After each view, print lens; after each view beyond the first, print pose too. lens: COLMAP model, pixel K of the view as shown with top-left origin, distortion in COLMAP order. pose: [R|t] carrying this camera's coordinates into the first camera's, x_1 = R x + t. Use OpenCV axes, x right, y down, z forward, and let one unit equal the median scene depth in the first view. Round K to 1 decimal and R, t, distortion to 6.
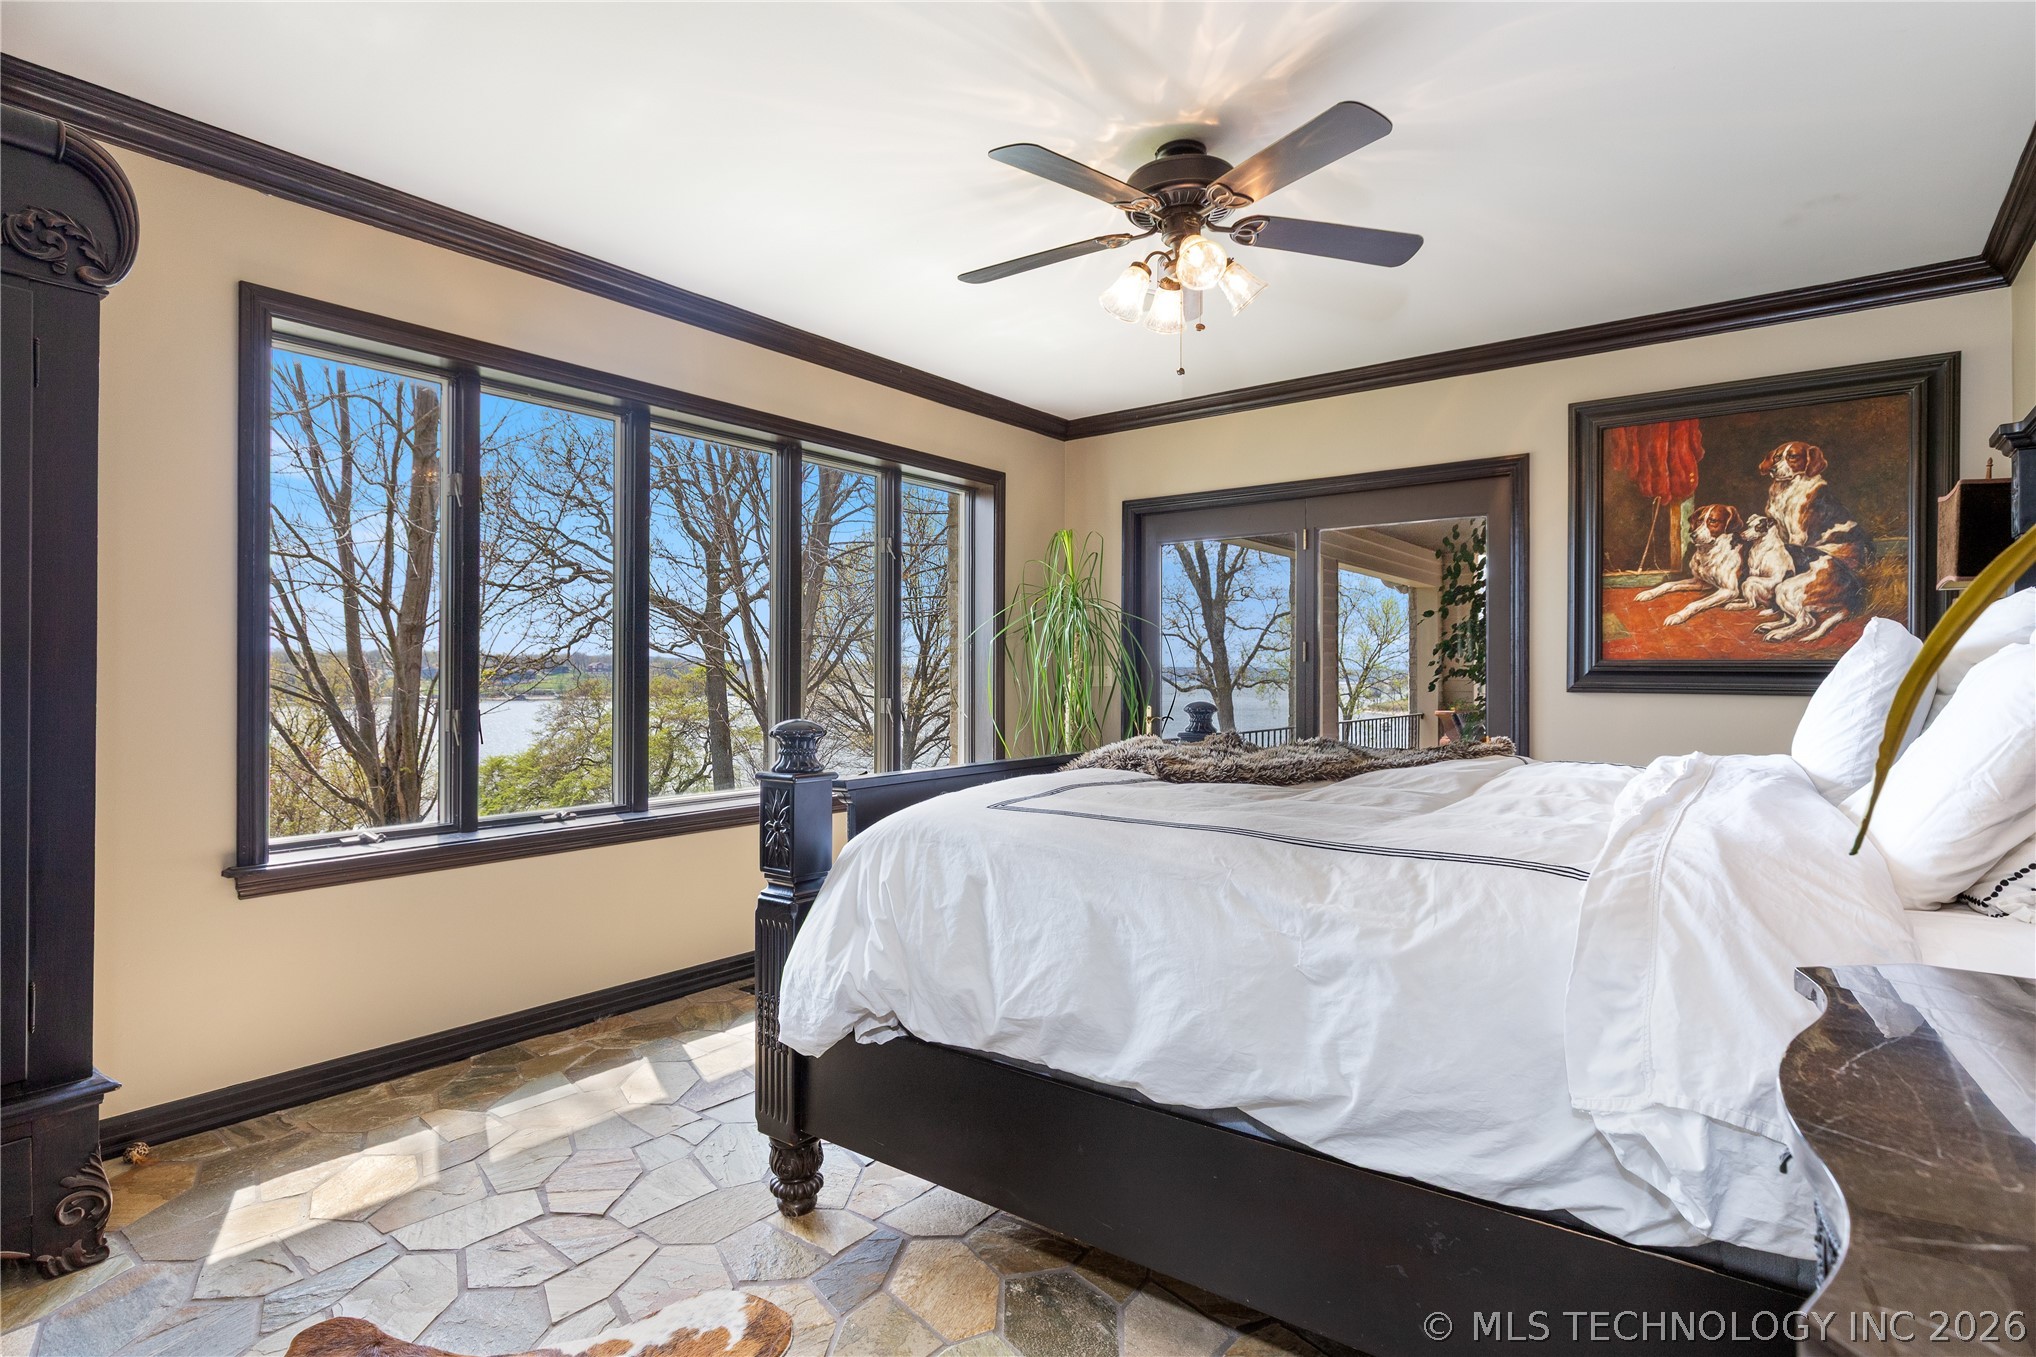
lens RADIAL K [[1027.6, 0, 1022.0], [0, 1027.6, 666.7], [0, 0, 1]] dist [0.000127, -0.000096]
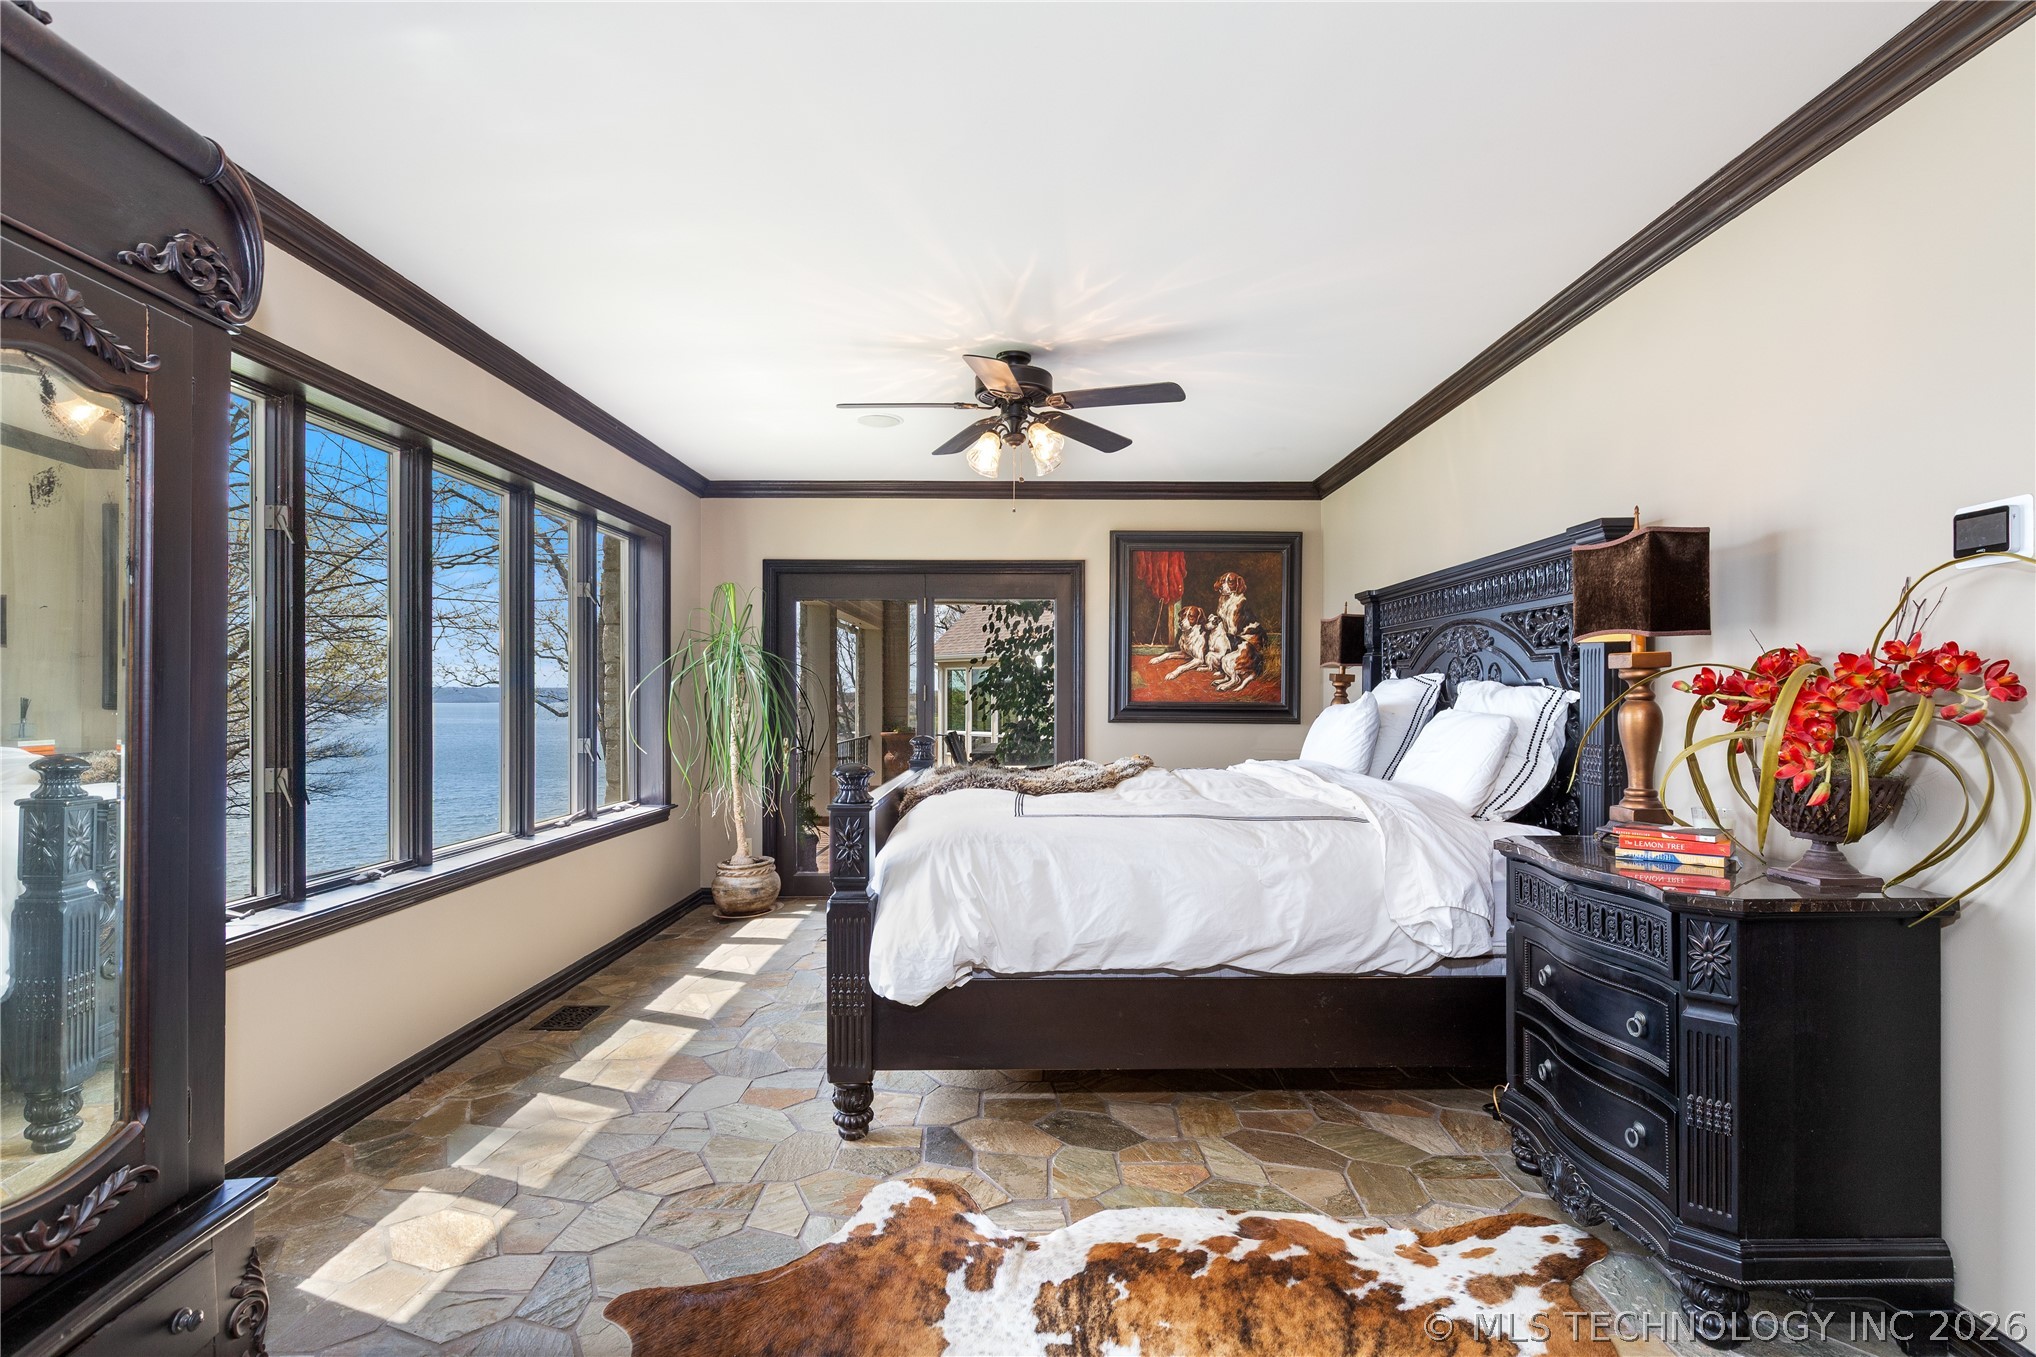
lens RADIAL K [[1027.6, 0, 1005.5], [0, 1027.6, 692.6], [0, 0, 1]] dist [0.000127, -0.000096]
pose [[0.786083, 0.000335, 0.618121, -0.594873], [-0.005334, 0.999966, 0.006242, -0.031925], [-0.618098, -0.008204, 0.786058, -0.099139]]
